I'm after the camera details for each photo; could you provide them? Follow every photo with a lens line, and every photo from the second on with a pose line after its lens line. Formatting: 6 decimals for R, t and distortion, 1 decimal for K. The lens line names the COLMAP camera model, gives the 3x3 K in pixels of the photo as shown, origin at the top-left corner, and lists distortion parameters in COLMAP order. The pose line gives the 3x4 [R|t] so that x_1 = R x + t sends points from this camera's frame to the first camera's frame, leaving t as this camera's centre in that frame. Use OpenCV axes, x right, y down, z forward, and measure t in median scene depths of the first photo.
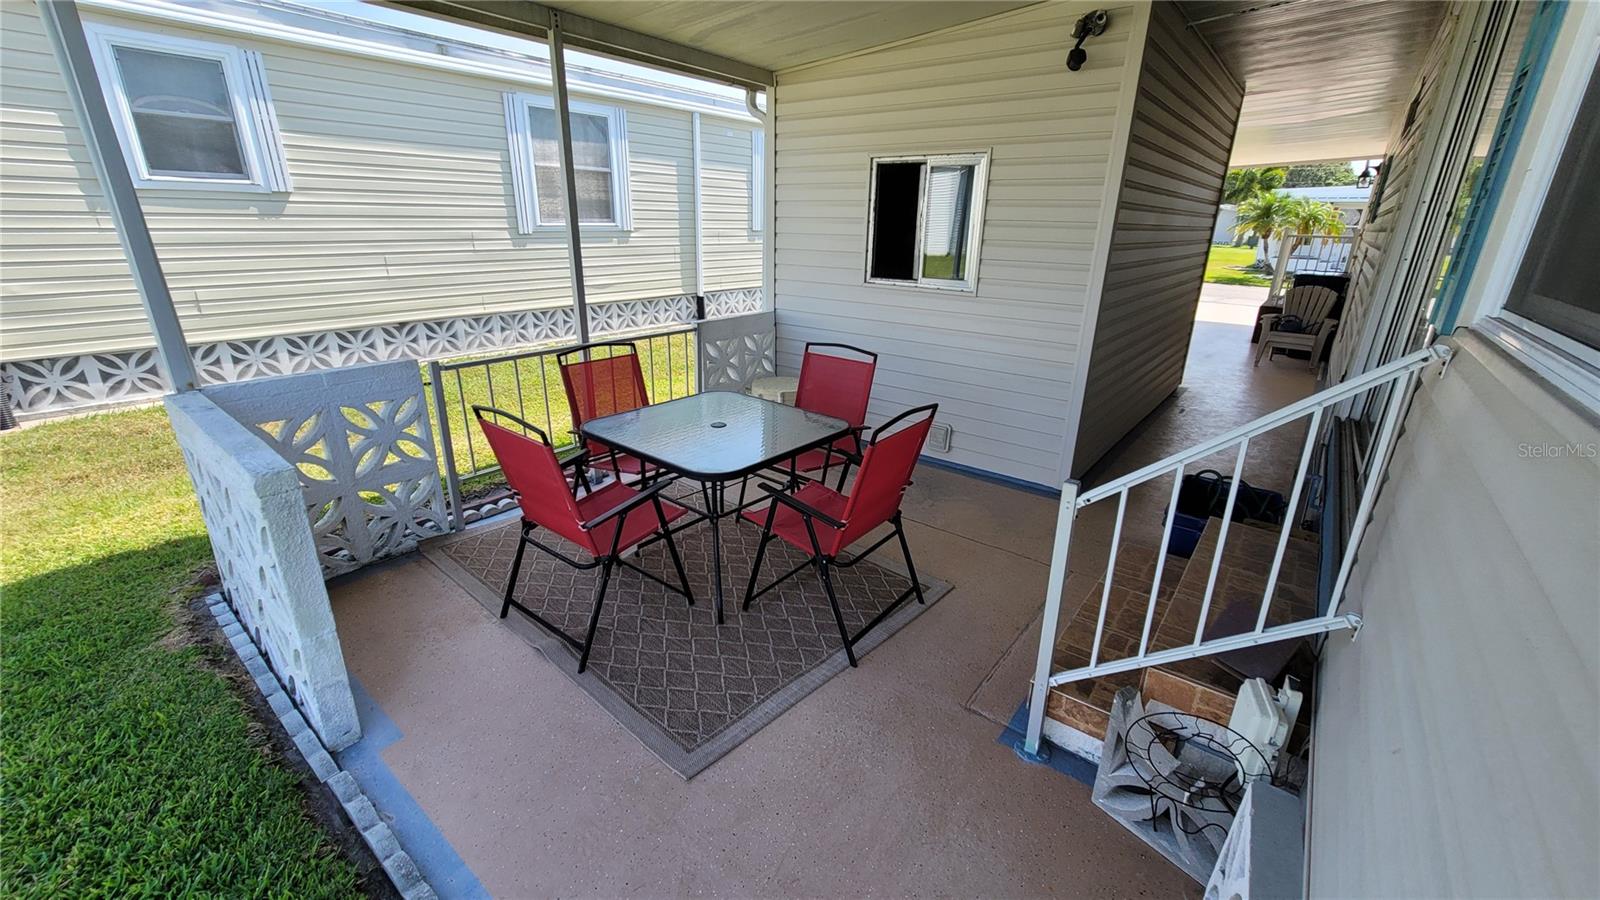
lens RADIAL K [[650.1, 0, 799.1], [0, 650.1, 447.1], [0, 0, 1]] dist [-0.000024, -0.000005]
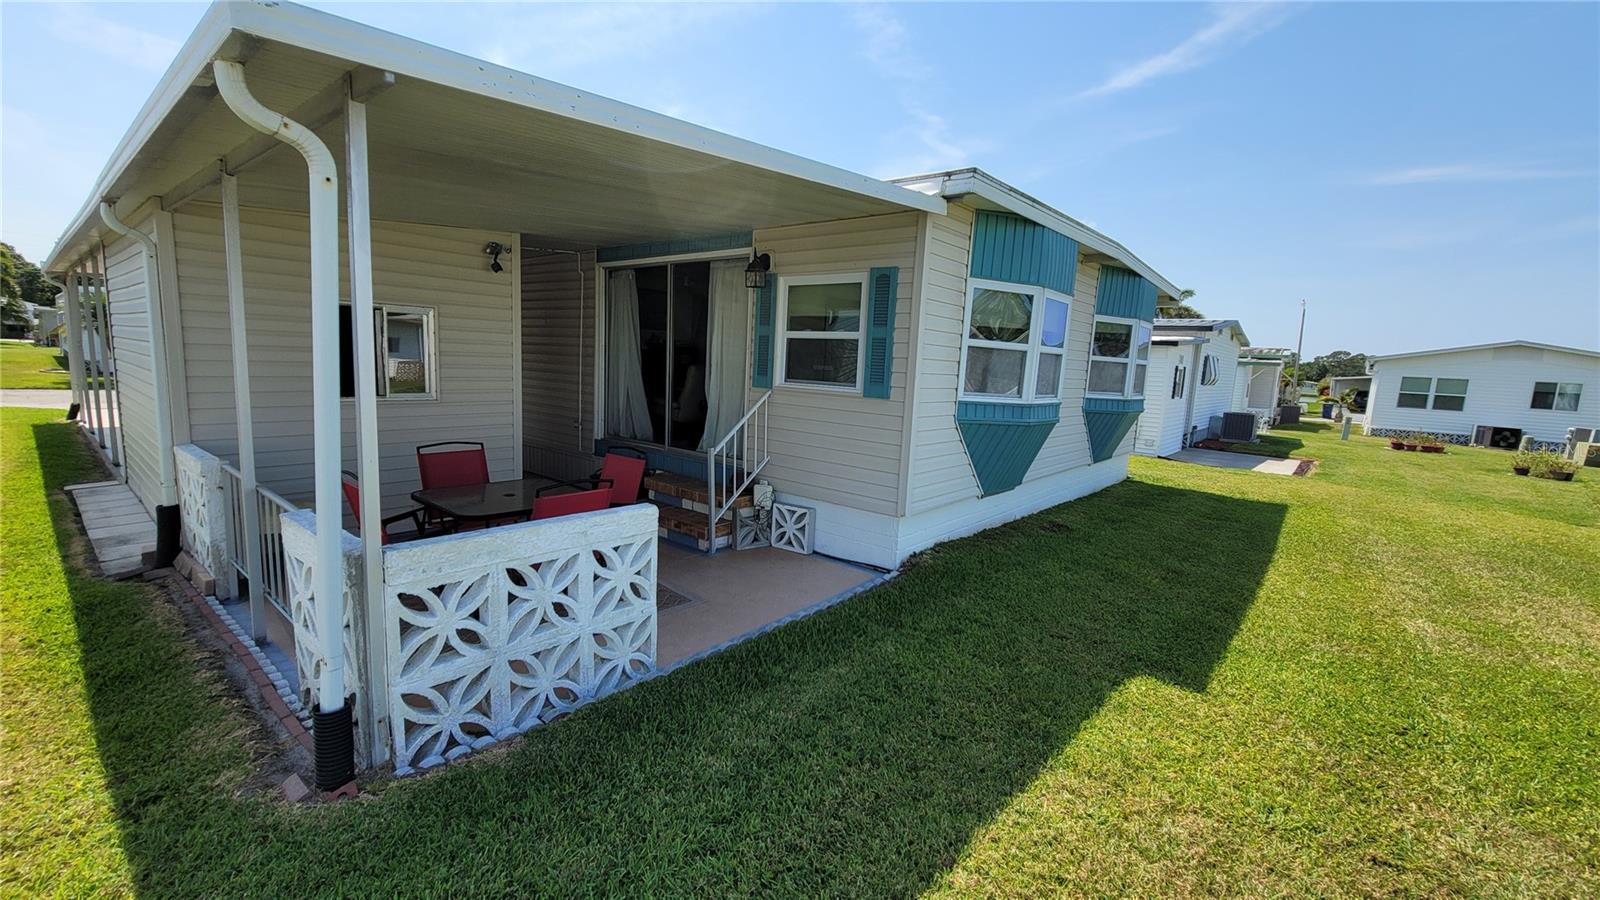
lens RADIAL K [[650.1, 0, 797.4], [0, 650.1, 450.4], [0, 0, 1]] dist [-0.000024, -0.000005]
pose [[0.022565, -0.157263, 0.987299, -1.229905], [0.289158, 0.946368, 0.144135, -0.122324], [-0.957015, 0.282233, 0.066829, 0.203348]]
